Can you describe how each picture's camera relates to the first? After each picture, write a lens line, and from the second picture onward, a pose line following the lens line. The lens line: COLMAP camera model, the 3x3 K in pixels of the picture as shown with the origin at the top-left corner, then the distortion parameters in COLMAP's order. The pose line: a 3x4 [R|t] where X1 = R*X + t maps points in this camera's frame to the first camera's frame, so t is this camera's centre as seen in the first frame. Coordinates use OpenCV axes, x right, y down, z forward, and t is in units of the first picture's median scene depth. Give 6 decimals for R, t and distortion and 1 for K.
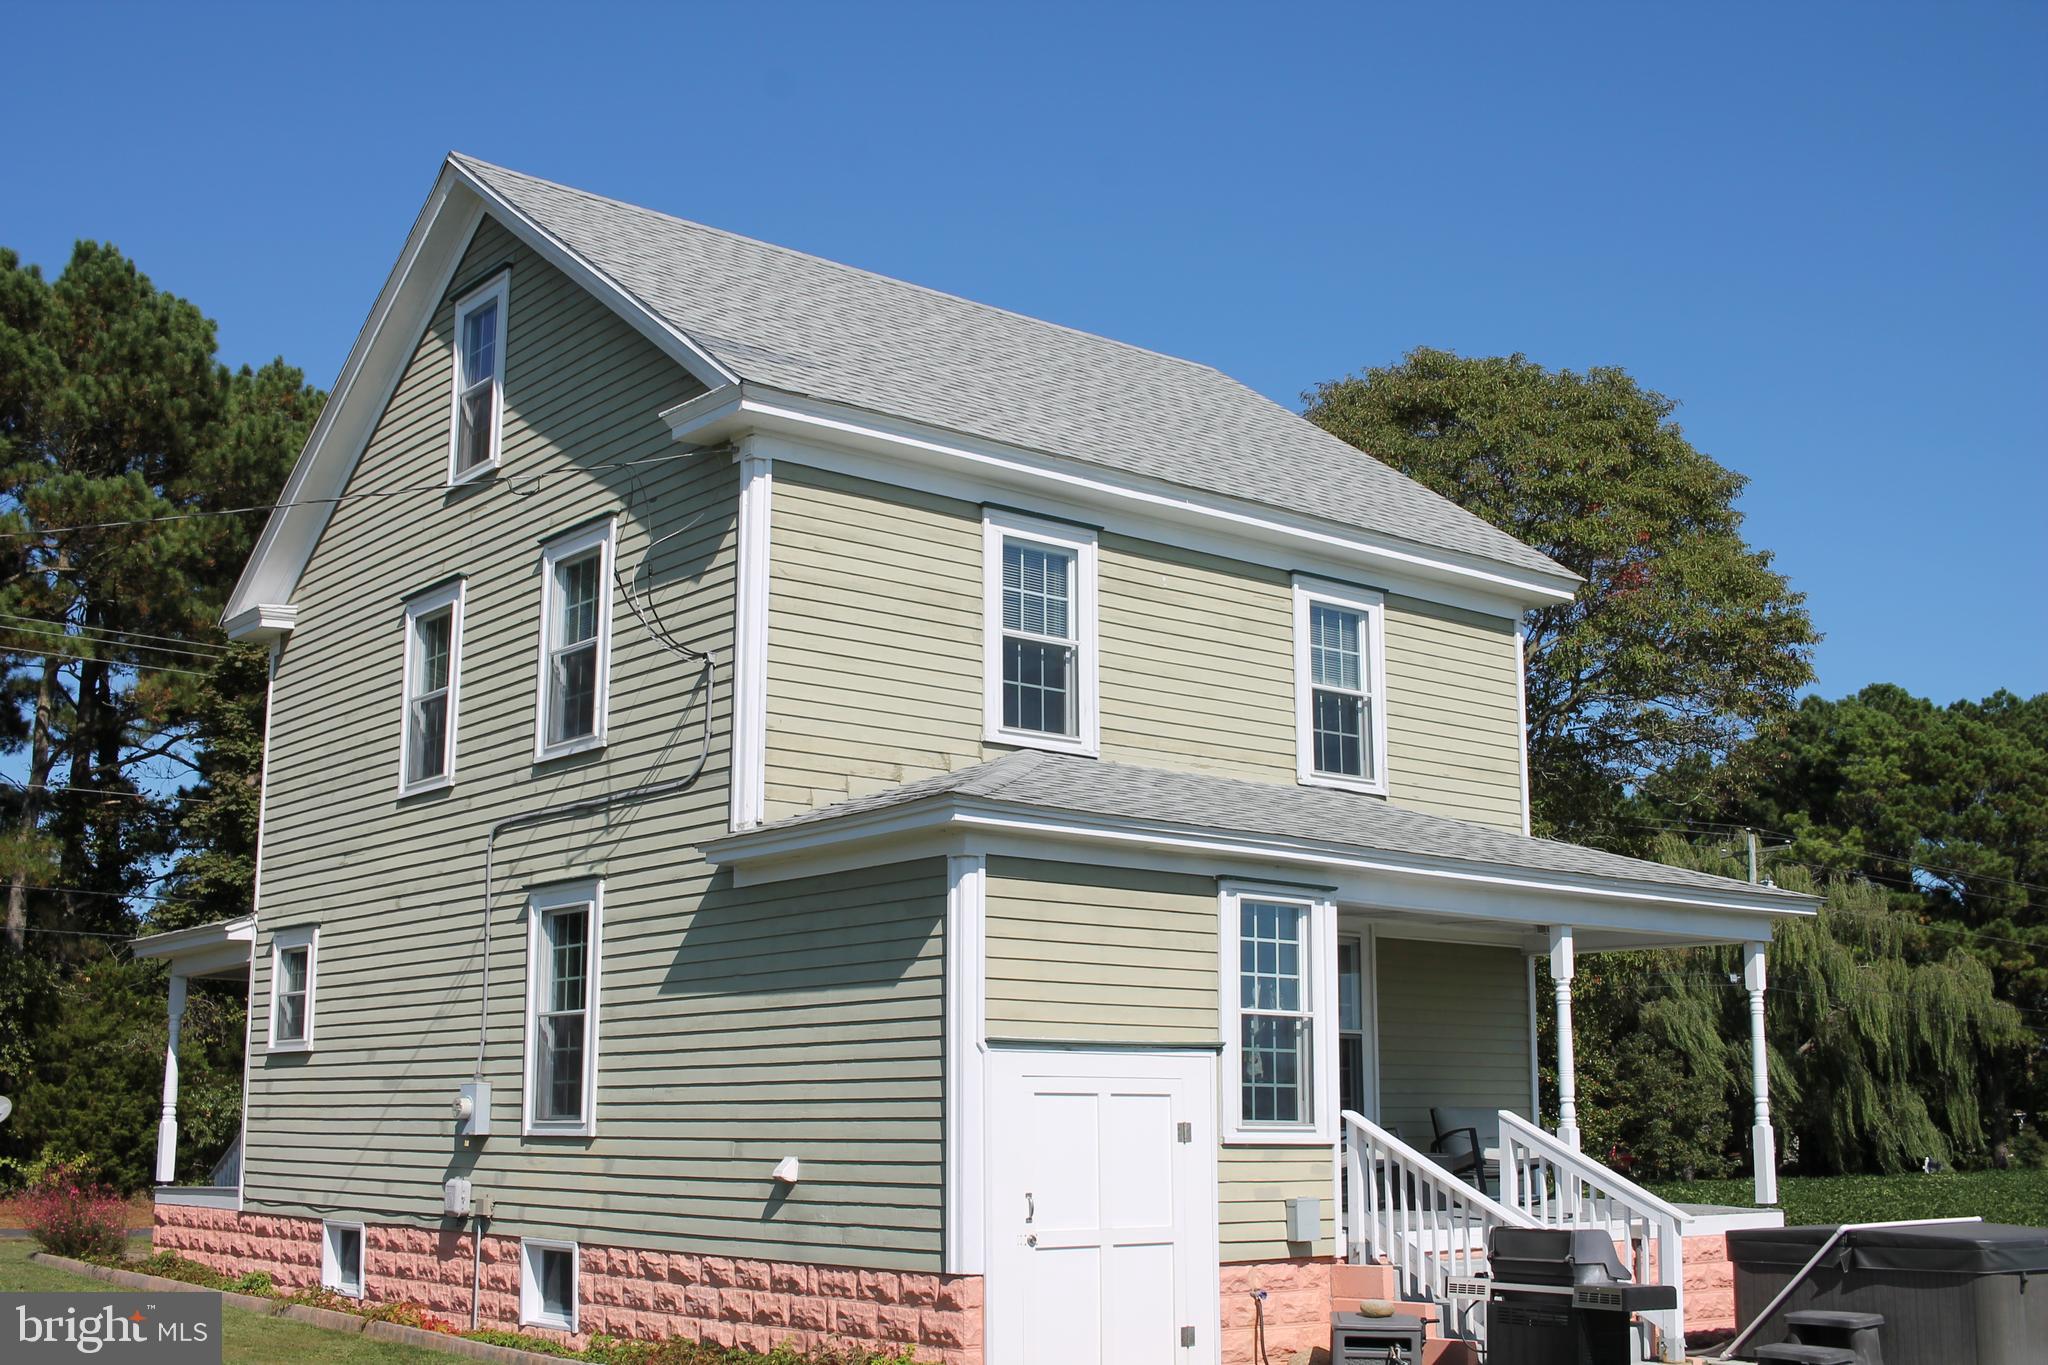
lens RADIAL K [[2297.3, 0, 1024.0], [0, 2297.3, 682.5], [0, 0, 1]] dist [-0.121114, 0.119431]
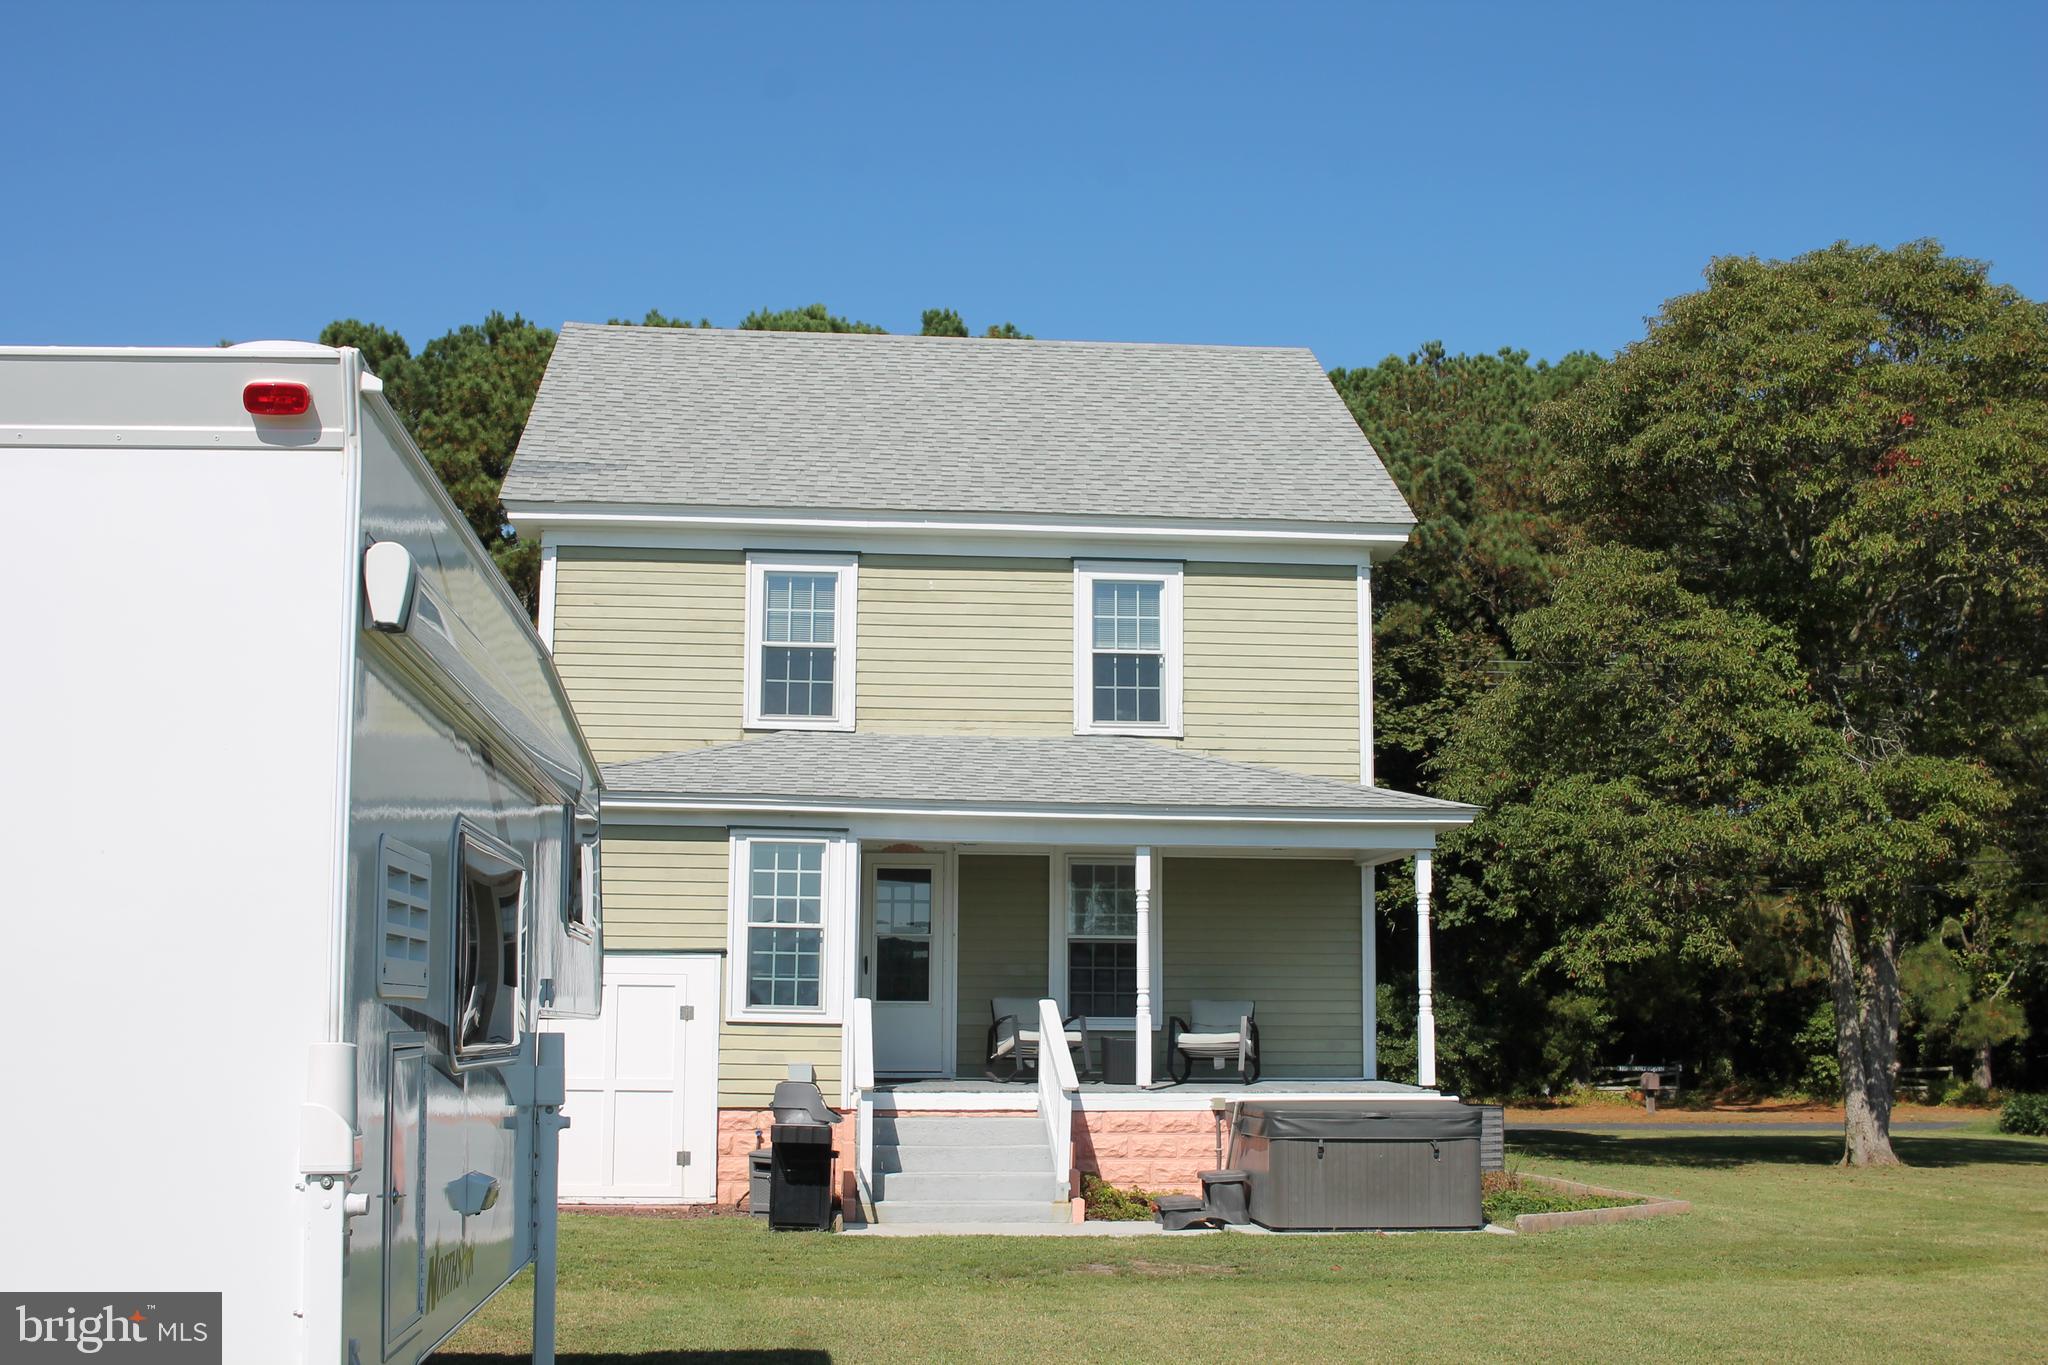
lens RADIAL K [[2297.3, 0, 1024.0], [0, 2297.3, 682.5], [0, 0, 1]] dist [-0.121114, 0.119431]
pose [[0.832728, -0.084007, -0.547272, 0.733623], [0.102101, 0.994770, 0.002658, 0.010411], [0.544187, -0.058090, 0.836951, -0.027826]]
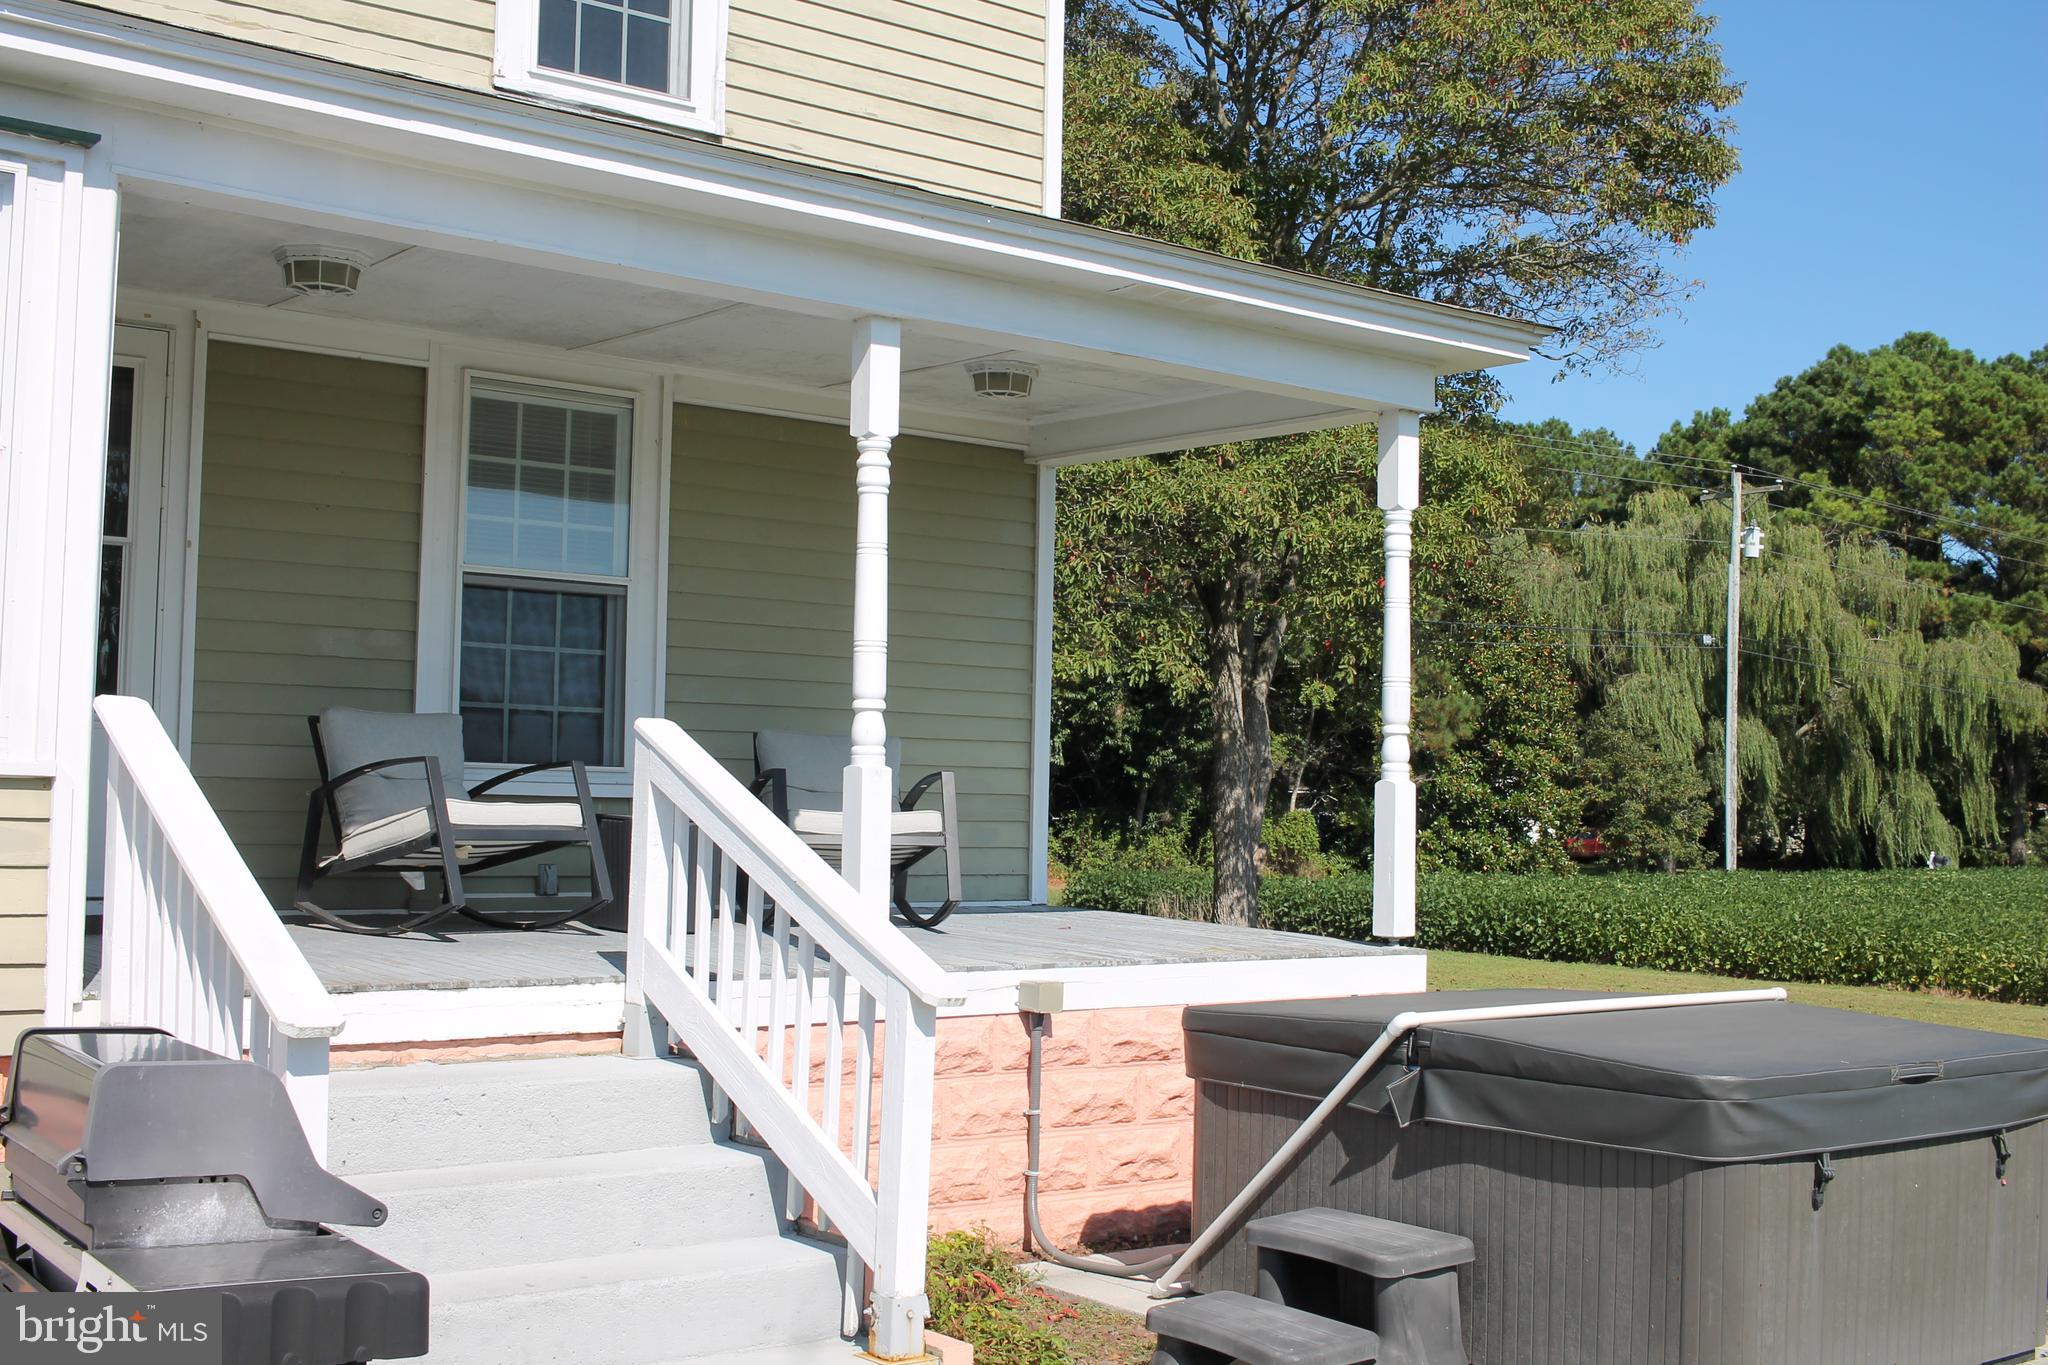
lens RADIAL K [[2297.3, 0, 1024.0], [0, 2297.3, 682.5], [0, 0, 1]] dist [-0.121114, 0.119431]
pose [[0.999690, 0.015686, -0.019361, 0.237562], [-0.012832, 0.990119, 0.139640, 0.098514], [0.021360, -0.139348, 0.990013, 0.471770]]
